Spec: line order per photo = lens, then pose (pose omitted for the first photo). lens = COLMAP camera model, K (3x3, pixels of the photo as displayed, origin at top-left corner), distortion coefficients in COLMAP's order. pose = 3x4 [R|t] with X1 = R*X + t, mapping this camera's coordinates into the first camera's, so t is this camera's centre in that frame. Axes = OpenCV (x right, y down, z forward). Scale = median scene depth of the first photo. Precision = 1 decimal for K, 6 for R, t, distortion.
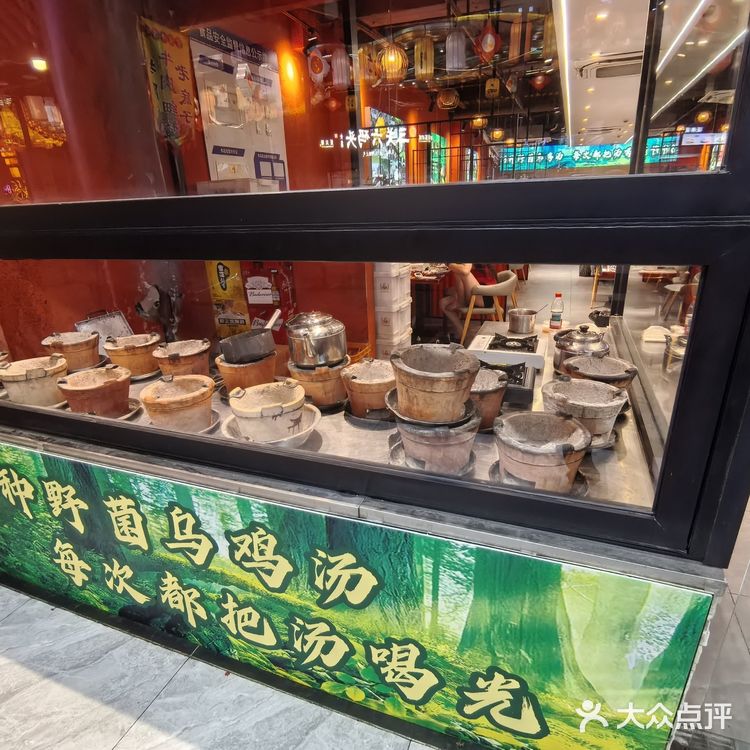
lens RADIAL K [[475.6, 0, 376.7], [0, 475.6, 380.4], [0, 0, 1]] dist [-0.004554, -0.010906]
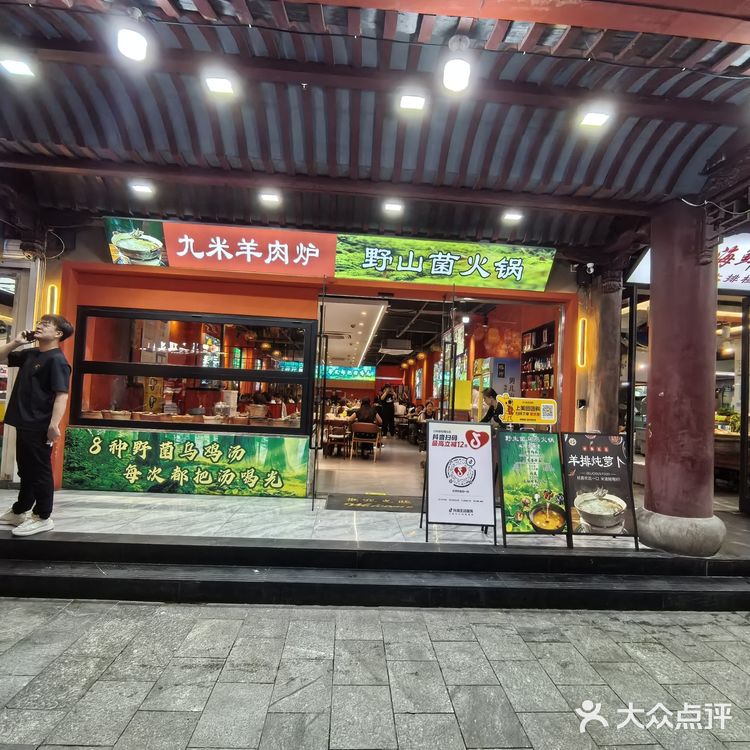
lens RADIAL K [[475.6, 0, 371.9], [0, 475.6, 378.8], [0, 0, 1]] dist [-0.004554, -0.010906]
pose [[0.906774, 0.100995, 0.409342, -0.703088], [0.071352, 0.920122, -0.385078, 1.381445], [-0.415535, 0.378386, 0.827136, -2.950196]]
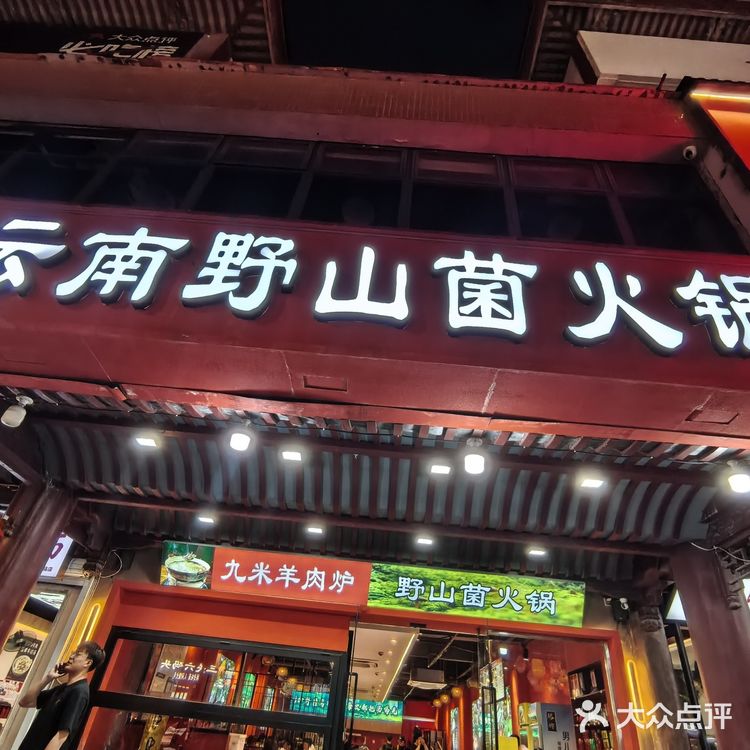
lens RADIAL K [[475.6, 0, 376.9], [0, 475.6, 377.4], [0, 0, 1]] dist [-0.004554, -0.010906]
pose [[0.915041, 0.332906, 0.227758, -0.944611], [0.019466, 0.527546, -0.849303, 1.446044], [-0.402891, 0.781581, 0.476246, -3.338954]]
